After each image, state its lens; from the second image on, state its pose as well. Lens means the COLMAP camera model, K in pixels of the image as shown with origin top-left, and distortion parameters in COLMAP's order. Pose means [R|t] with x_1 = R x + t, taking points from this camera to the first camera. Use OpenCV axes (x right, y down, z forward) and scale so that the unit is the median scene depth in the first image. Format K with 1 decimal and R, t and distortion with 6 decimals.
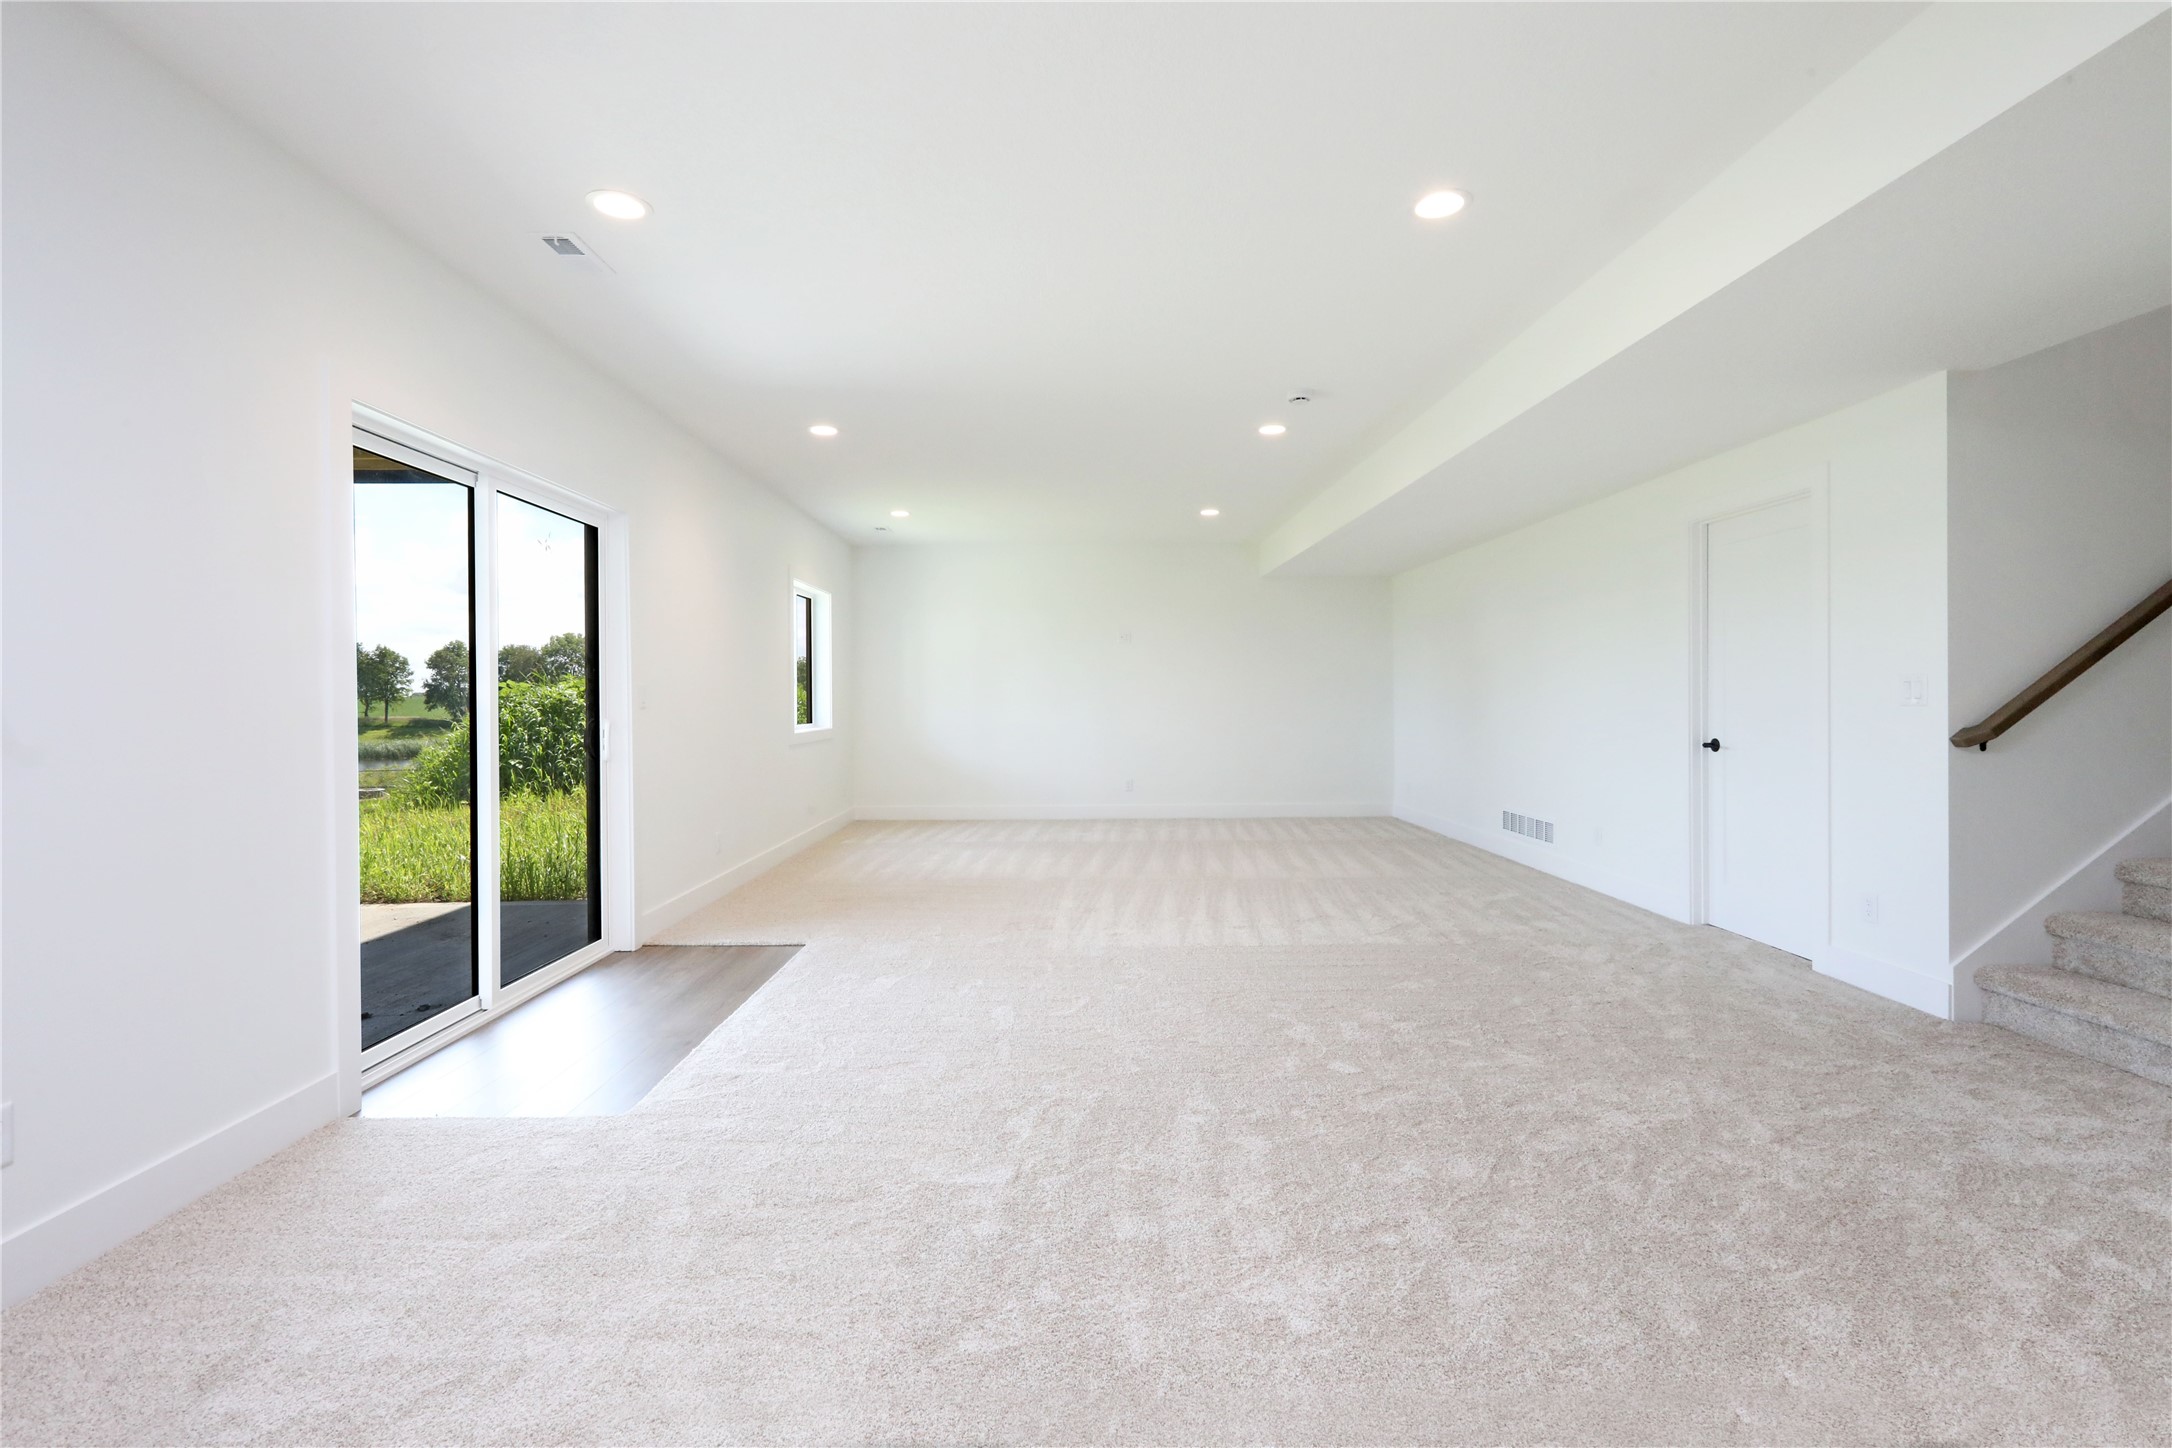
lens RADIAL K [[1000.9, 0, 1082.9], [0, 1000.9, 708.8], [0, 0, 1]] dist [-0.002221, 0.001126]
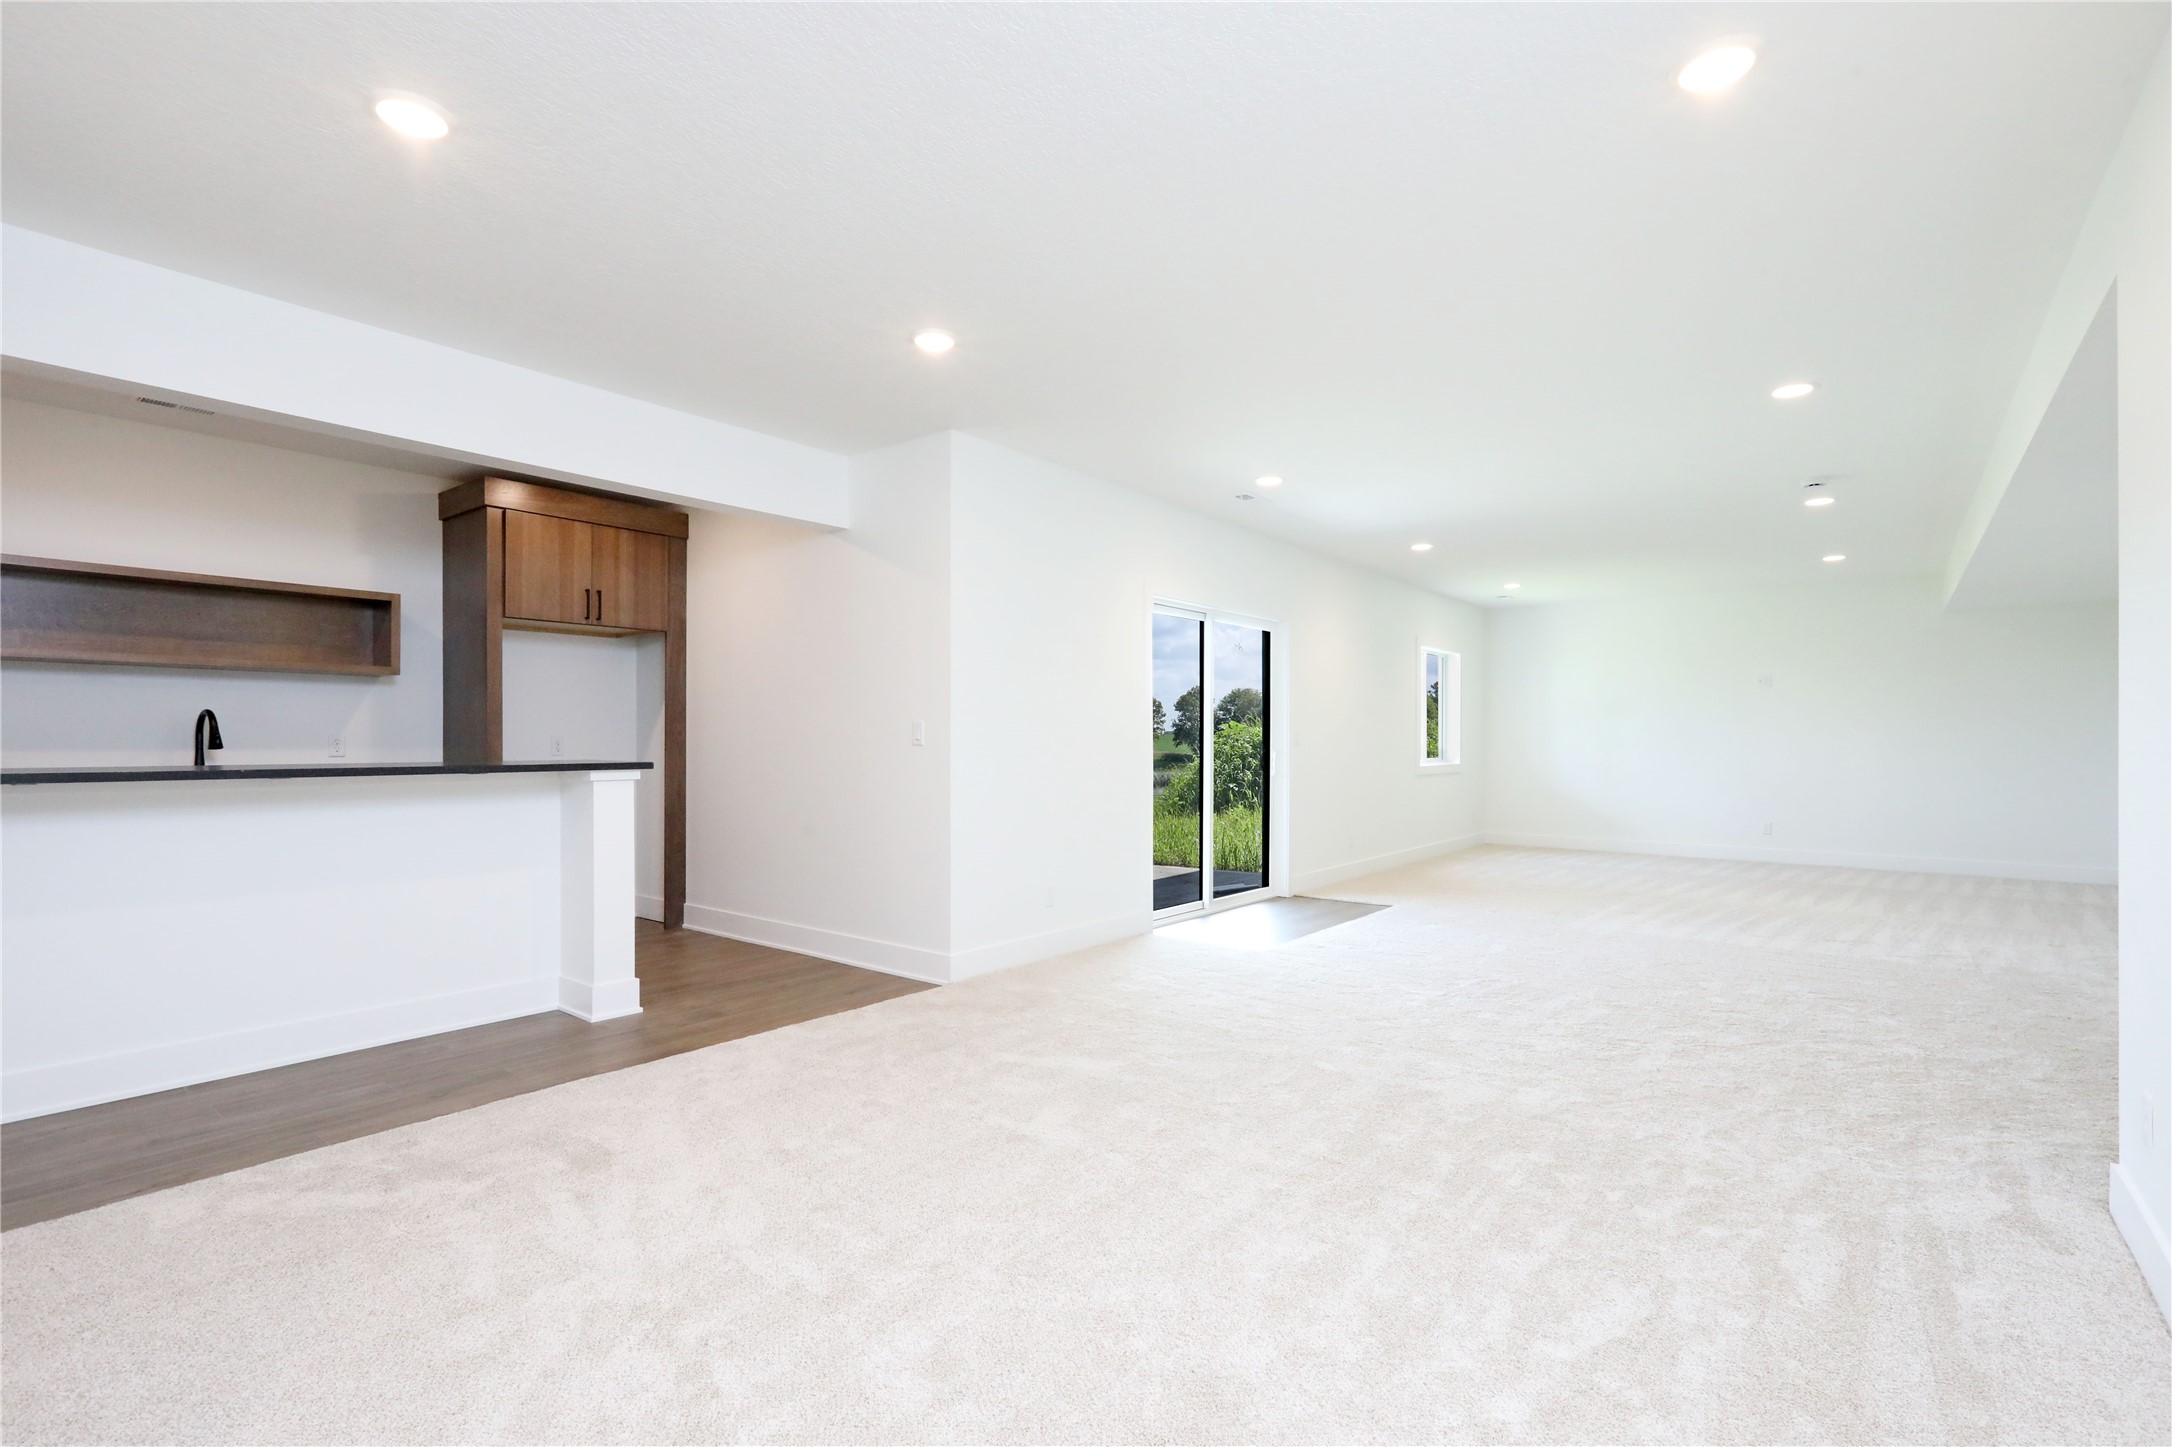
lens RADIAL K [[1000.9, 0, 1082.0], [0, 1000.9, 727.5], [0, 0, 1]] dist [-0.002221, 0.001126]
pose [[0.782033, 0.002232, -0.623233, 0.221244], [-0.015213, 0.999764, -0.015509, 0.001837], [0.623051, 0.021610, 0.781883, -0.349667]]
